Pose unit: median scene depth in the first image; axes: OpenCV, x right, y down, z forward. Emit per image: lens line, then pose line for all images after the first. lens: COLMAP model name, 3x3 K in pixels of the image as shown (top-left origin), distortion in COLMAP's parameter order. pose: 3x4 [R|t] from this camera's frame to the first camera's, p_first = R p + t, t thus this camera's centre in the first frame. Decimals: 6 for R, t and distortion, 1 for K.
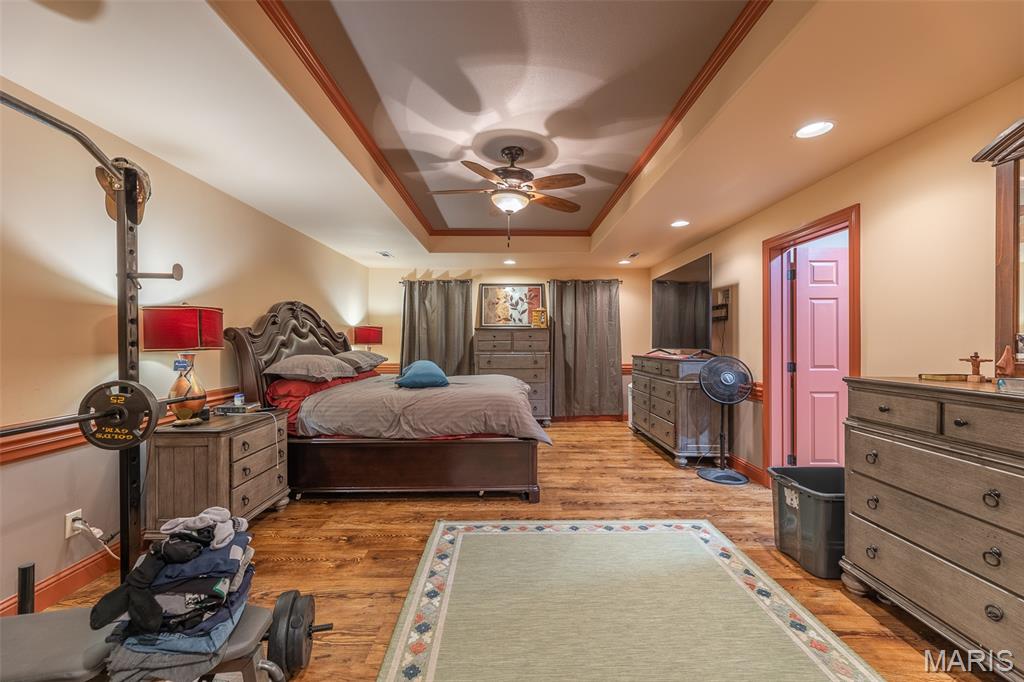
lens RADIAL K [[409.6, 0, 514.6], [0, 409.6, 342.0], [0, 0, 1]] dist [0.000611, 0.000088]
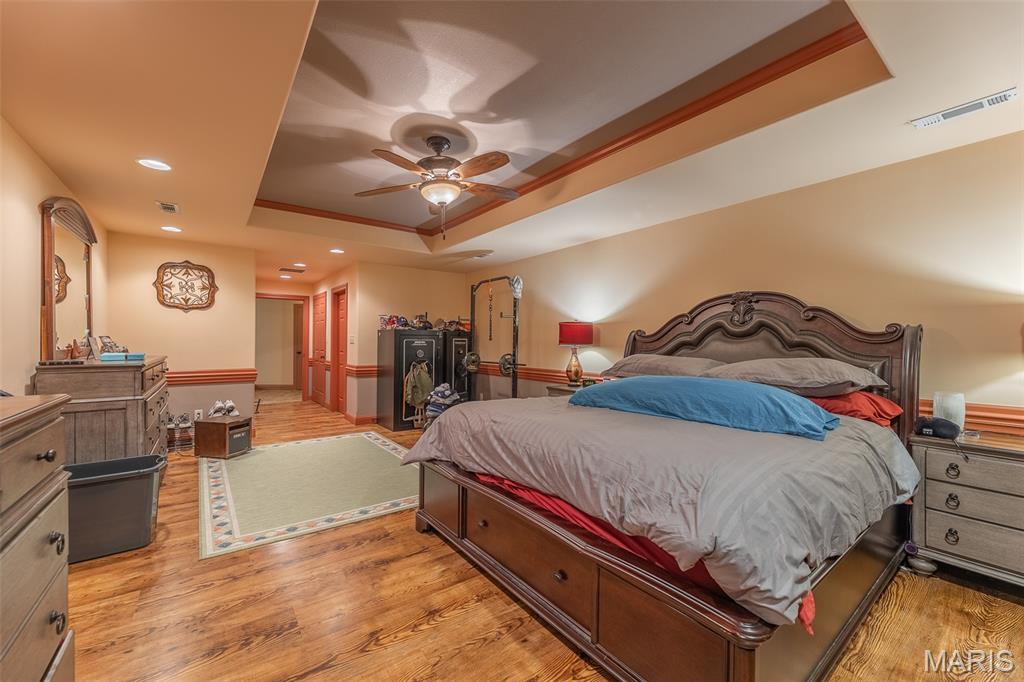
lens RADIAL K [[409.6, 0, 512.0], [0, 409.6, 342.1], [0, 0, 1]] dist [0.000611, 0.000088]
pose [[-0.811815, -0.003471, -0.583904, 0.312781], [-0.007339, 0.999964, 0.004260, -0.000661], [0.583869, 0.007743, -0.811811, 1.426514]]
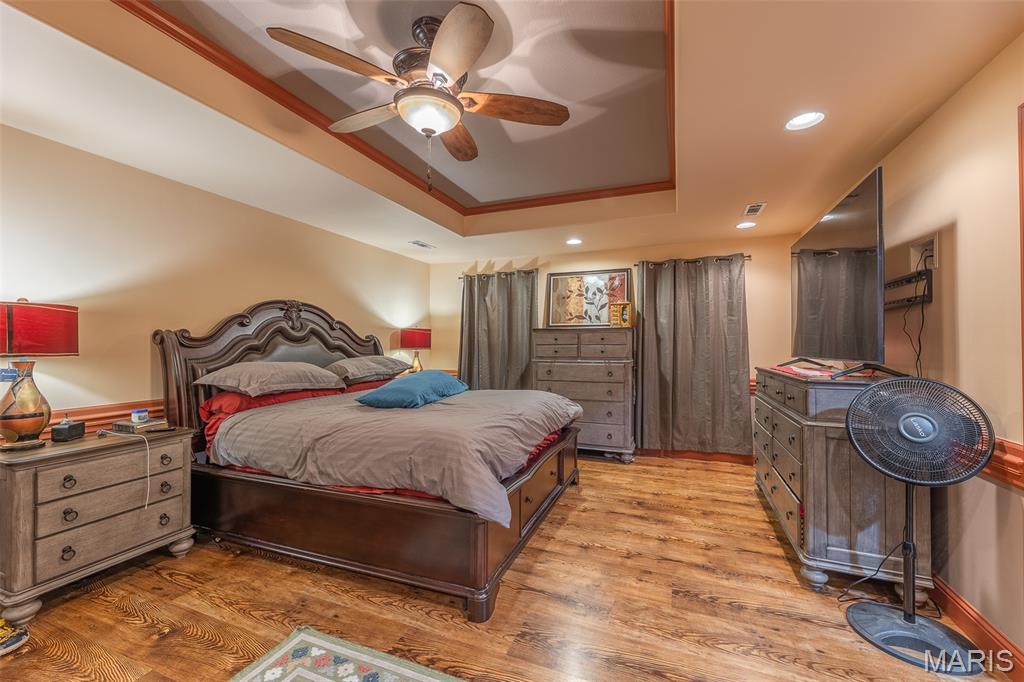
lens RADIAL K [[409.6, 0, 515.0], [0, 409.6, 341.6], [0, 0, 1]] dist [0.000611, 0.000088]
pose [[0.926144, -0.003374, -0.377156, 0.253278], [-0.000561, 0.999947, -0.010321, -0.001334], [0.377171, 0.009771, 0.926092, 0.372430]]
